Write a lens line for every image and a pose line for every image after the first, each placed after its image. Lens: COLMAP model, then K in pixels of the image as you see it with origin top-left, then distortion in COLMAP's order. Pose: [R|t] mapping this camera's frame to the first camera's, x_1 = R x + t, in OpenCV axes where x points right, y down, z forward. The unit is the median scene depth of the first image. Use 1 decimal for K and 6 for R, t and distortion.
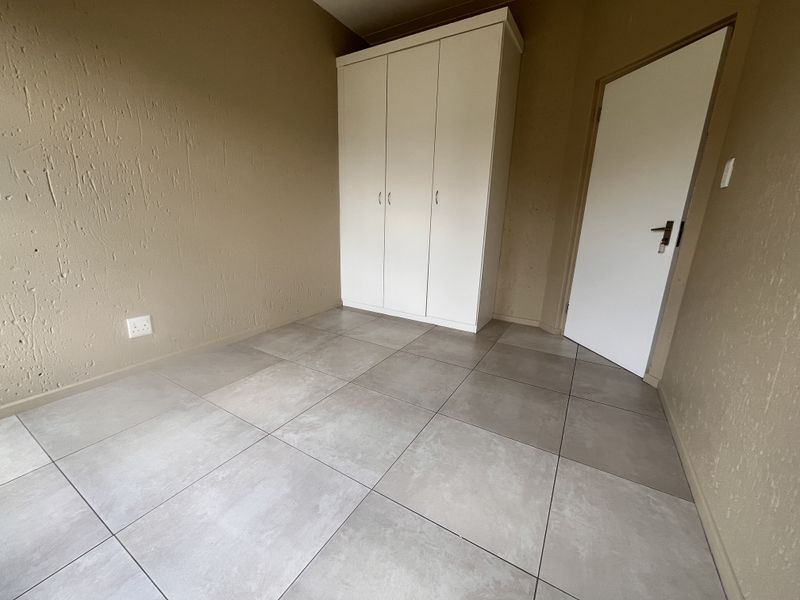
lens RADIAL K [[324.4, 0, 397.7], [0, 324.4, 300.8], [0, 0, 1]] dist [-0.000626, -0.000342]
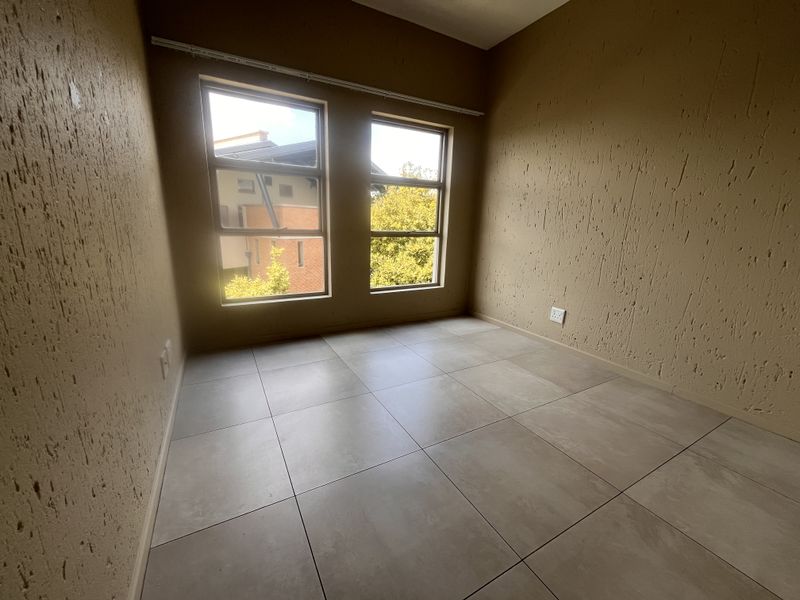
lens RADIAL K [[324.4, 0, 397.7], [0, 324.4, 300.8], [0, 0, 1]] dist [-0.000626, -0.000342]
pose [[-0.500265, 0.166655, -0.849683, 0.663362], [-0.259297, 0.907434, 0.330648, -0.238547], [0.826135, 0.385732, -0.410745, 0.901823]]
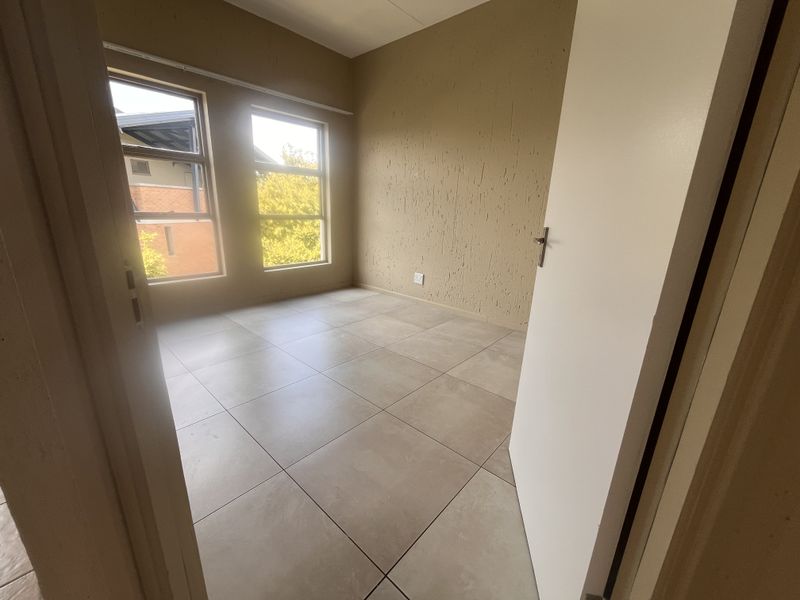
lens RADIAL K [[324.4, 0, 397.7], [0, 324.4, 300.8], [0, 0, 1]] dist [-0.000626, -0.000342]
pose [[-0.191970, 0.238068, -0.952088, 0.926835], [-0.286449, 0.914296, 0.286375, -0.273704], [0.938666, 0.327700, -0.107323, 1.034594]]
